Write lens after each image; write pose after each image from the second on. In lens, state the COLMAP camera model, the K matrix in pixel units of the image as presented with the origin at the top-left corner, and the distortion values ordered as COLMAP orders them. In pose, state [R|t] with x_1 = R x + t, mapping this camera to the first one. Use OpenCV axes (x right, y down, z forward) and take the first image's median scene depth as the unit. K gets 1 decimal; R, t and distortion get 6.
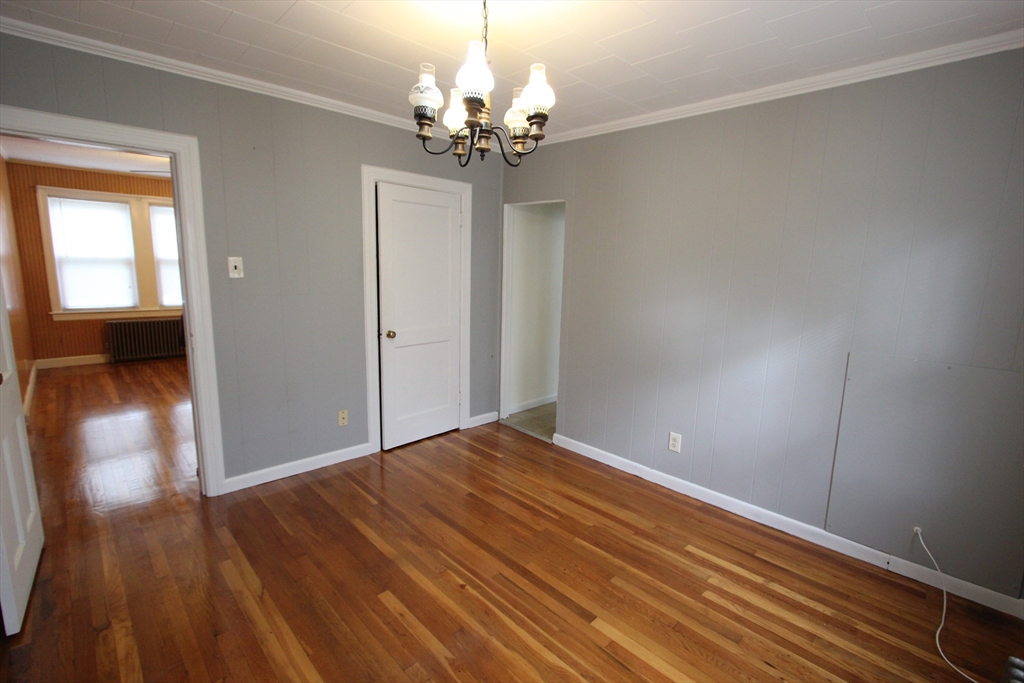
lens RADIAL K [[468.2, 0, 512.9], [0, 468.2, 342.9], [0, 0, 1]] dist [-0.016360, 0.000578]
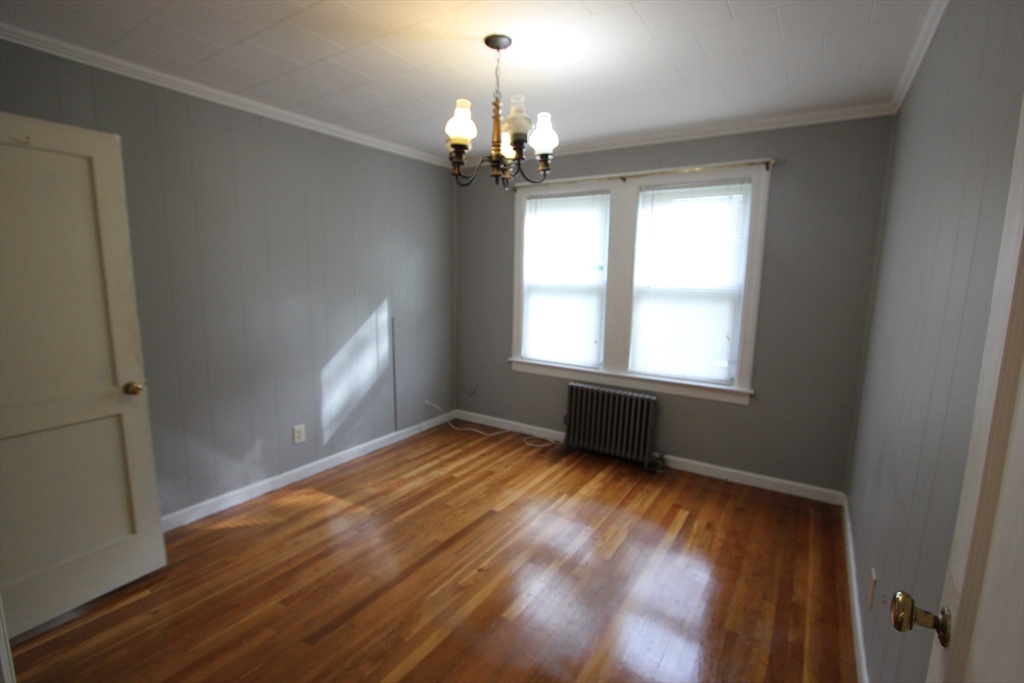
lens RADIAL K [[468.2, 0, 512.9], [0, 468.2, 342.9], [0, 0, 1]] dist [-0.016360, 0.000578]
pose [[-0.212054, -0.184176, 0.959746, -0.999901], [0.143273, 0.965610, 0.216957, -0.196856], [-0.966698, 0.183512, -0.178374, 0.960557]]
